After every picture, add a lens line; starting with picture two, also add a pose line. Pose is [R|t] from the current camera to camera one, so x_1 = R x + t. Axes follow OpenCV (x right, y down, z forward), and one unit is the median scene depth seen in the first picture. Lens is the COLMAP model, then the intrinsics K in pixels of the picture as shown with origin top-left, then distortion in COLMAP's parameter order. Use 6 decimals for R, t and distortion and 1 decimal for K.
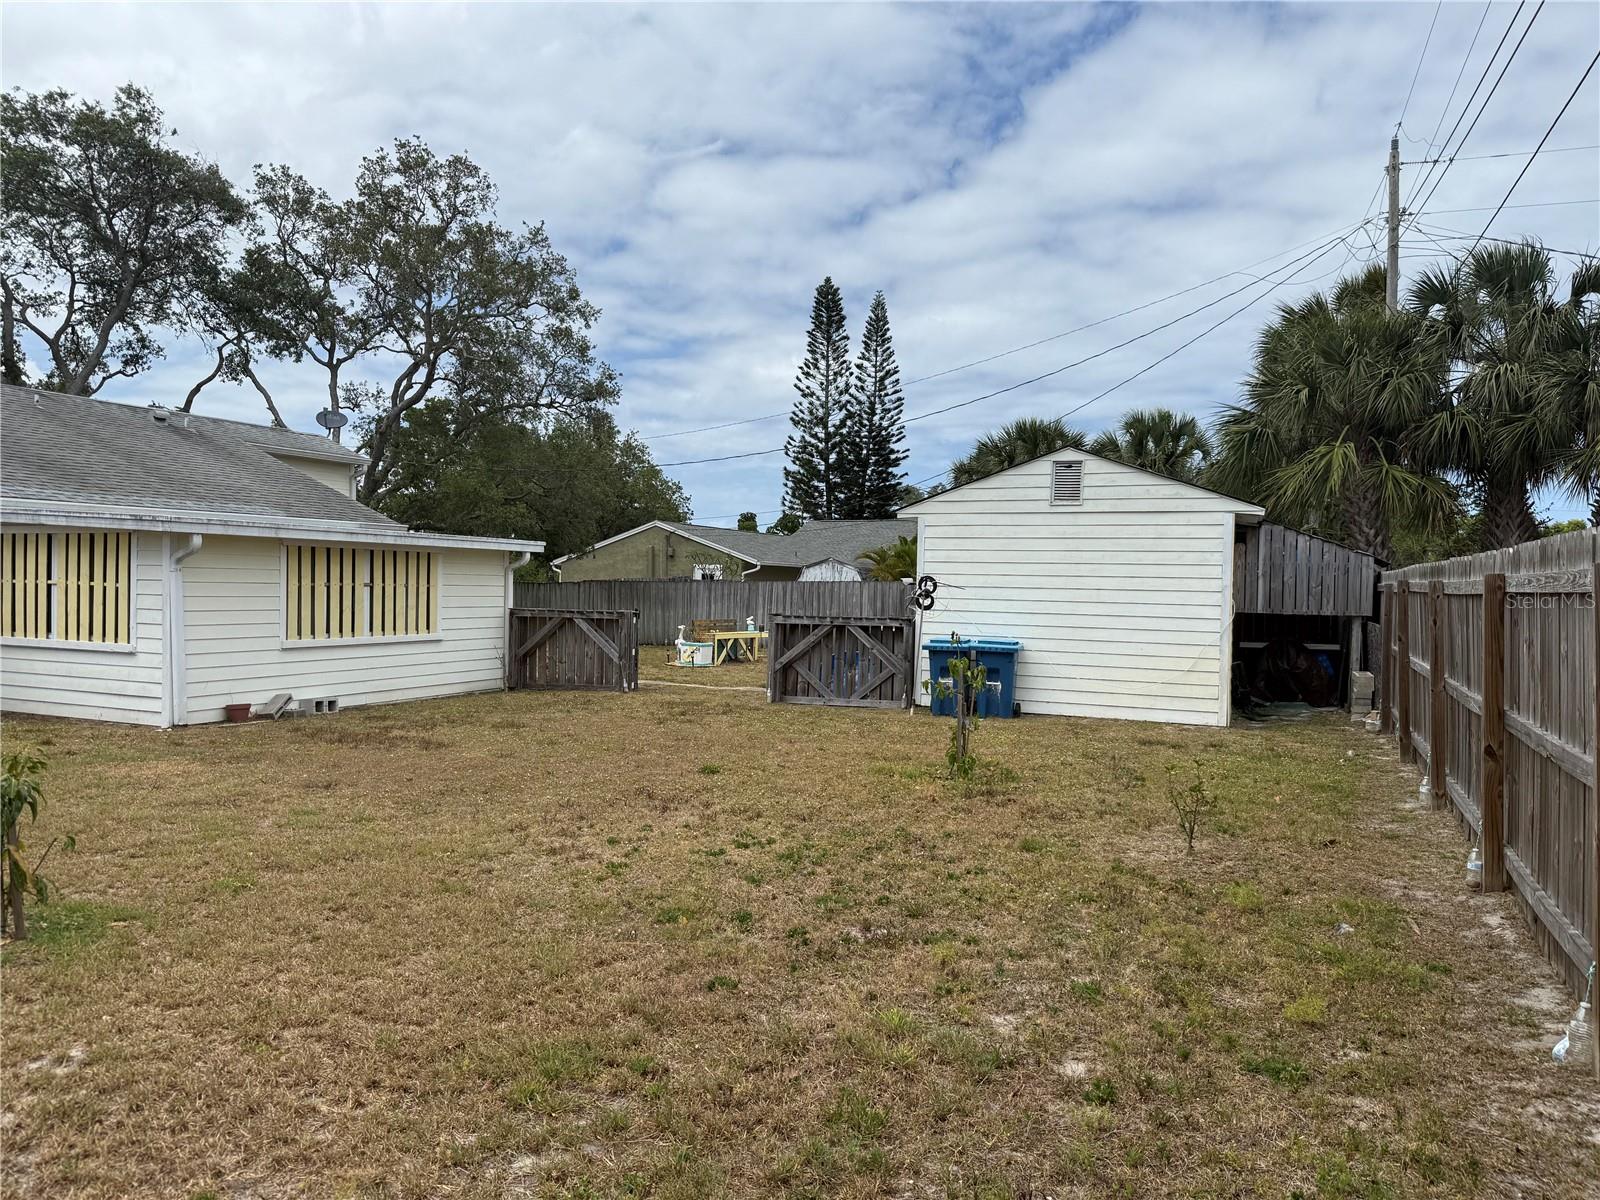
lens RADIAL K [[1124.1, 0, 803.0], [0, 1124.1, 613.5], [0, 0, 1]] dist [0.071060, -0.096944]
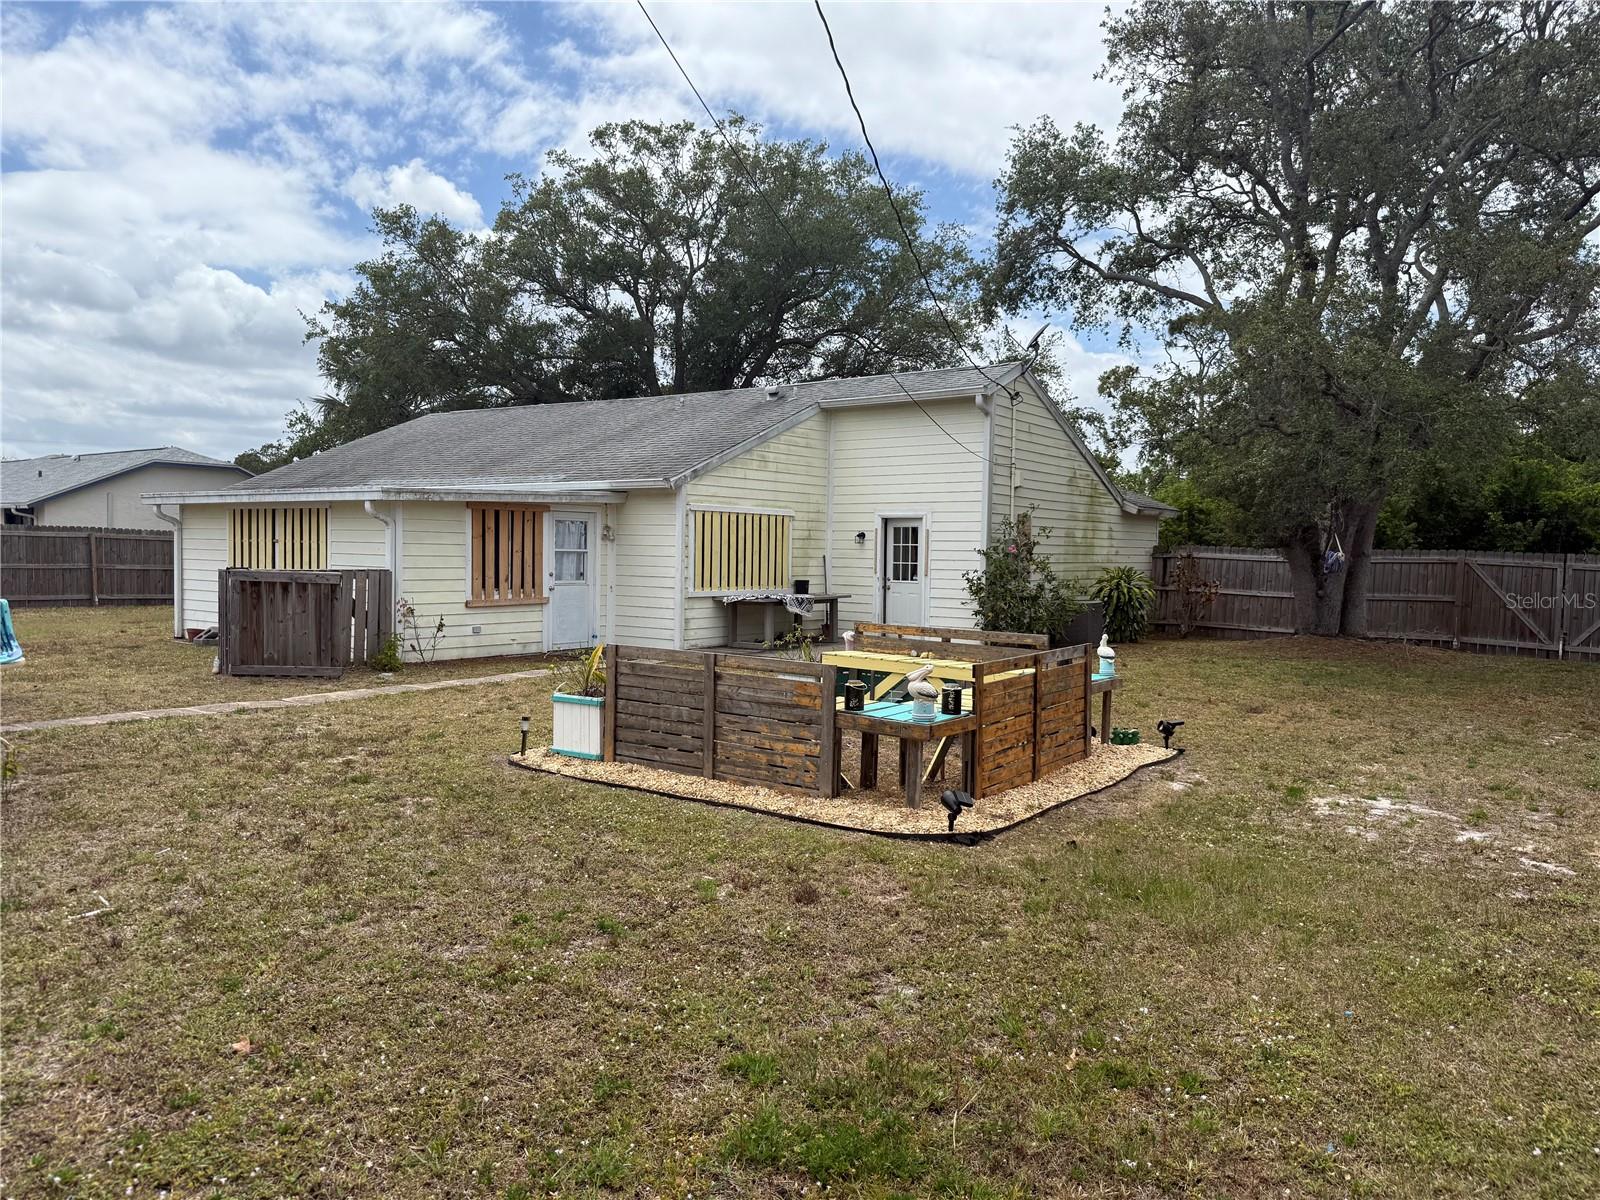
lens RADIAL K [[1134.9, 0, 800.0], [0, 1134.9, 600.0], [0, 0, 1]] dist [0.124887, -0.215575]
pose [[-0.224161, 0.012739, -0.974469, 0.605313], [-0.048928, 0.998506, 0.024308, -0.016554], [0.973323, 0.053128, -0.223203, 1.685116]]
